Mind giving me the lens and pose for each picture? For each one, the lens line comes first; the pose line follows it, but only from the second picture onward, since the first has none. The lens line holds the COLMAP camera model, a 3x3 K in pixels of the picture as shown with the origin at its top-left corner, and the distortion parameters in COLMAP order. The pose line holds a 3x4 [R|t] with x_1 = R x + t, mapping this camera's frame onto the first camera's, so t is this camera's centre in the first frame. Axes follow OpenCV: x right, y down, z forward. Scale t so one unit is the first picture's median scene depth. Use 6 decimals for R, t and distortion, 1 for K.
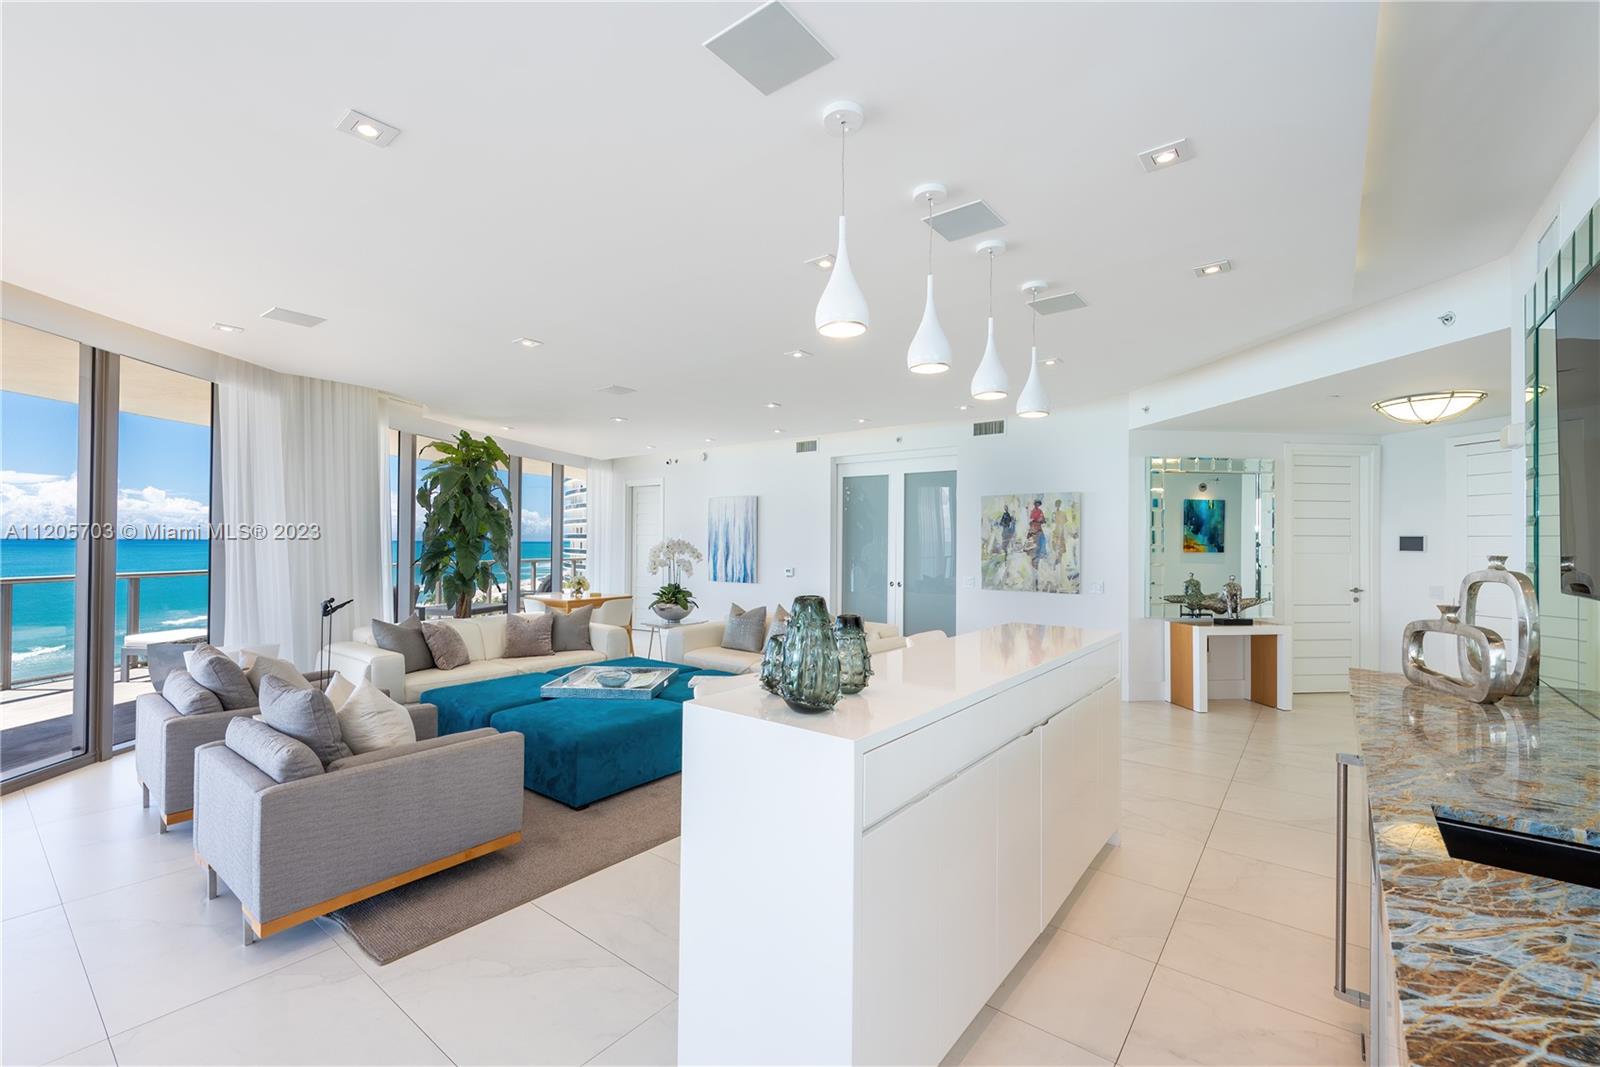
lens RADIAL K [[681.4, 0, 797.2], [0, 681.4, 536.1], [0, 0, 1]] dist [0.001399, 0.000028]
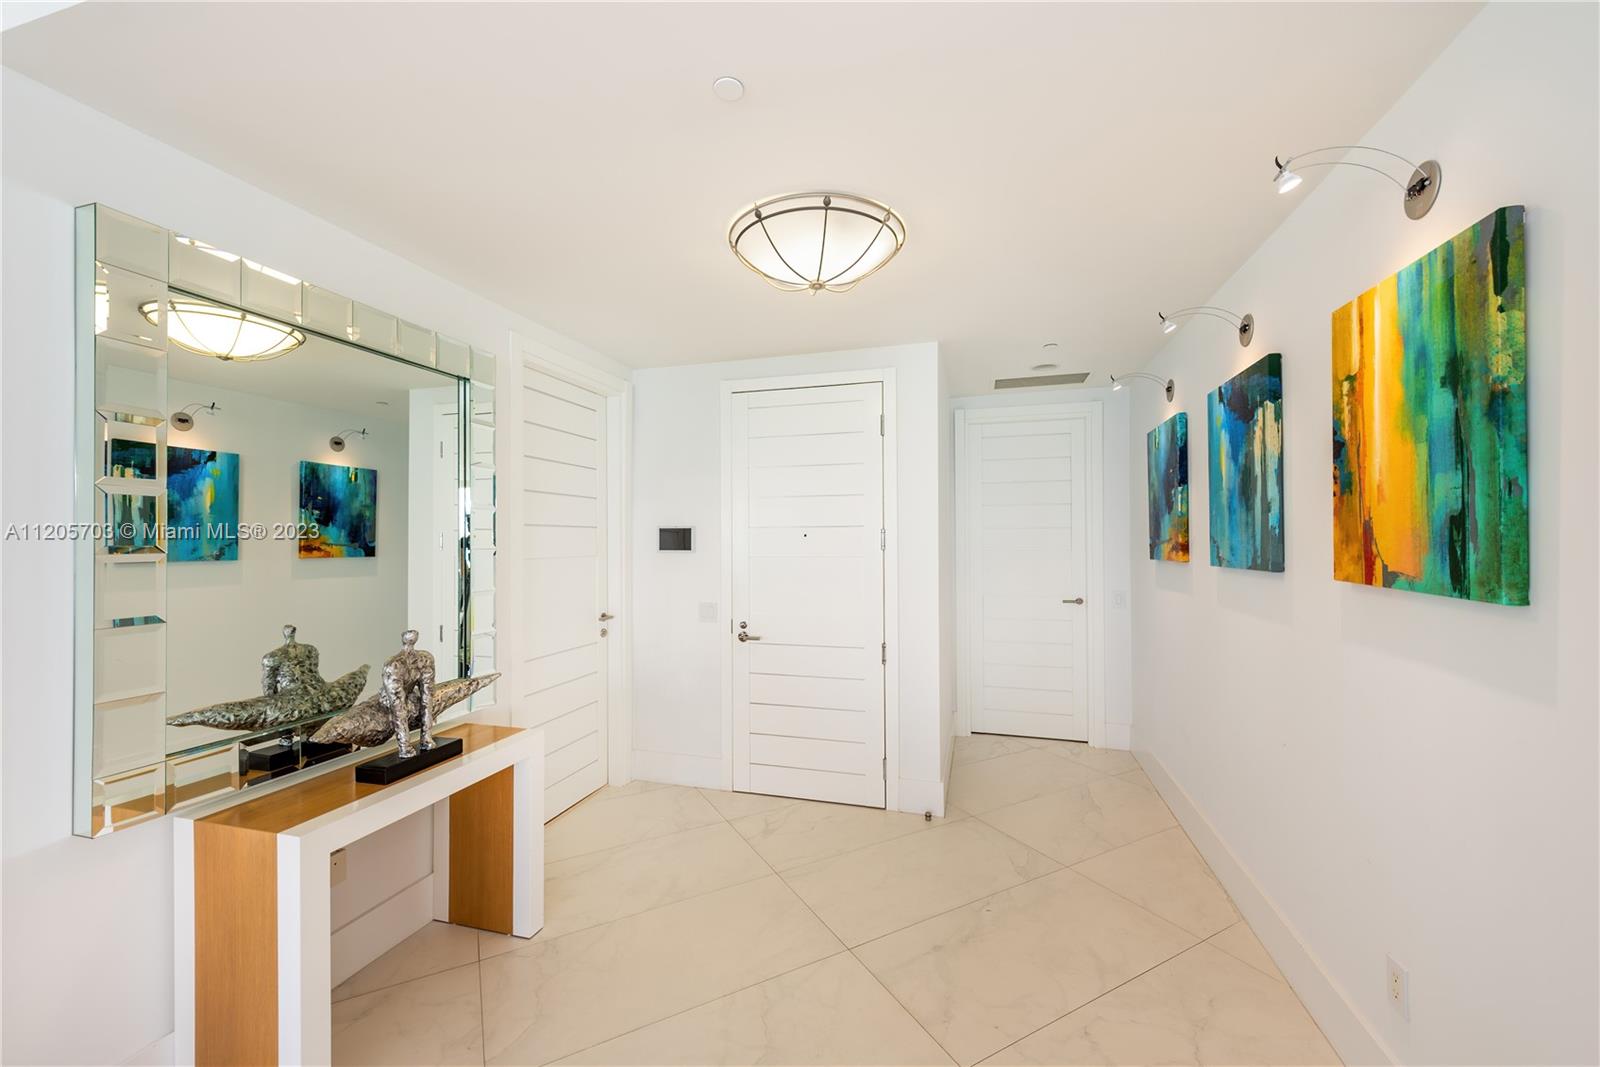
lens RADIAL K [[627.4, 0, 797.4], [0, 627.4, 533.5], [0, 0, 1]] dist [0.007962, -0.001014]
pose [[0.401515, 0.001768, 0.915851, 0.385958], [-0.000158, 0.999998, -0.001861, 0.006619], [-0.915852, 0.000603, 0.401515, 0.630108]]
